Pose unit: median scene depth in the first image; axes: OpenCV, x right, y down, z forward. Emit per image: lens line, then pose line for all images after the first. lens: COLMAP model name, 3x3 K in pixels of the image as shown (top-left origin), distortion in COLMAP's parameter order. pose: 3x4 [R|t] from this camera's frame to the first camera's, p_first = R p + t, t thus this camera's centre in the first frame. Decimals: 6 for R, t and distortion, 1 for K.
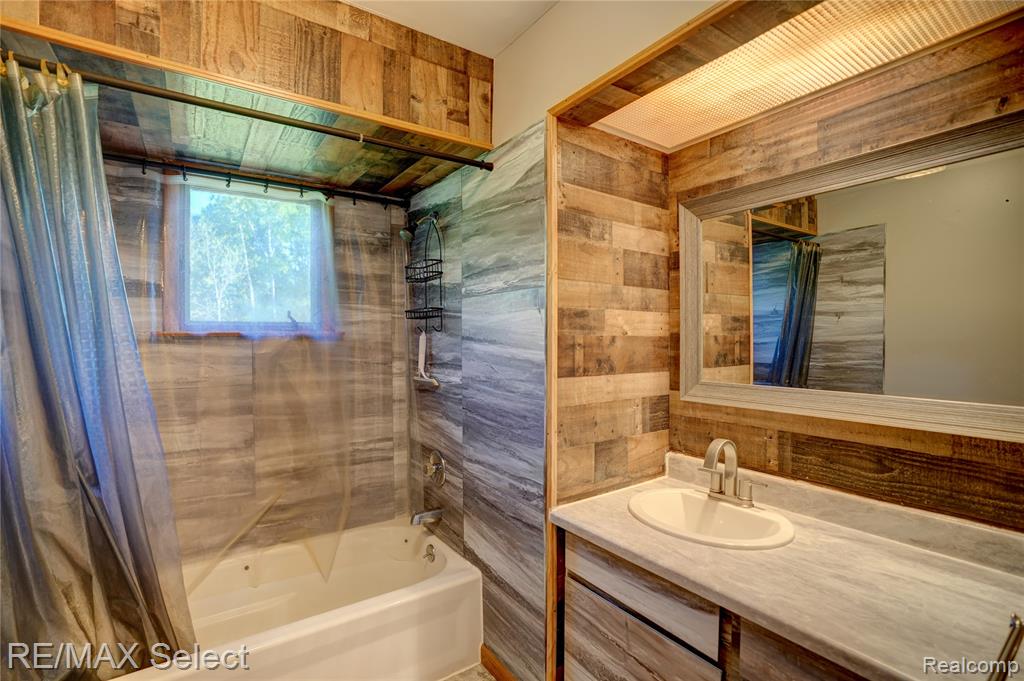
lens RADIAL K [[471.5, 0, 517.1], [0, 471.5, 338.6], [0, 0, 1]] dist [-0.043834, 0.005572]
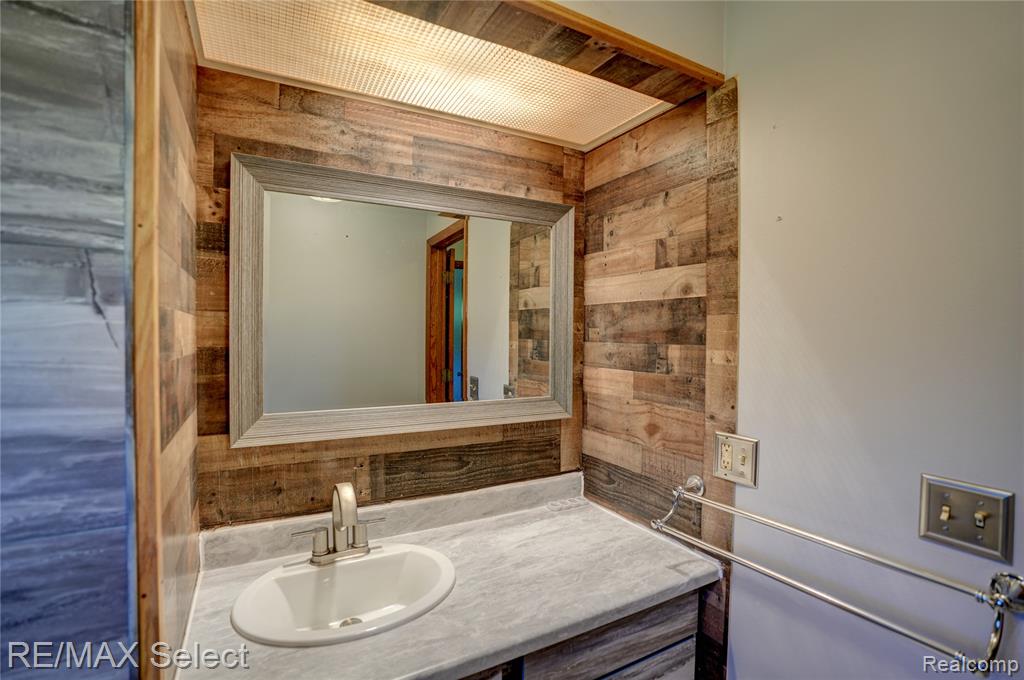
lens RADIAL K [[471.5, 0, 518.4], [0, 471.5, 341.7], [0, 0, 1]] dist [-0.043834, 0.005572]
pose [[0.094712, -0.014798, 0.995395, -0.325802], [-0.008076, 0.999845, 0.015632, -0.042170], [-0.995472, -0.009519, 0.094578, 0.642950]]
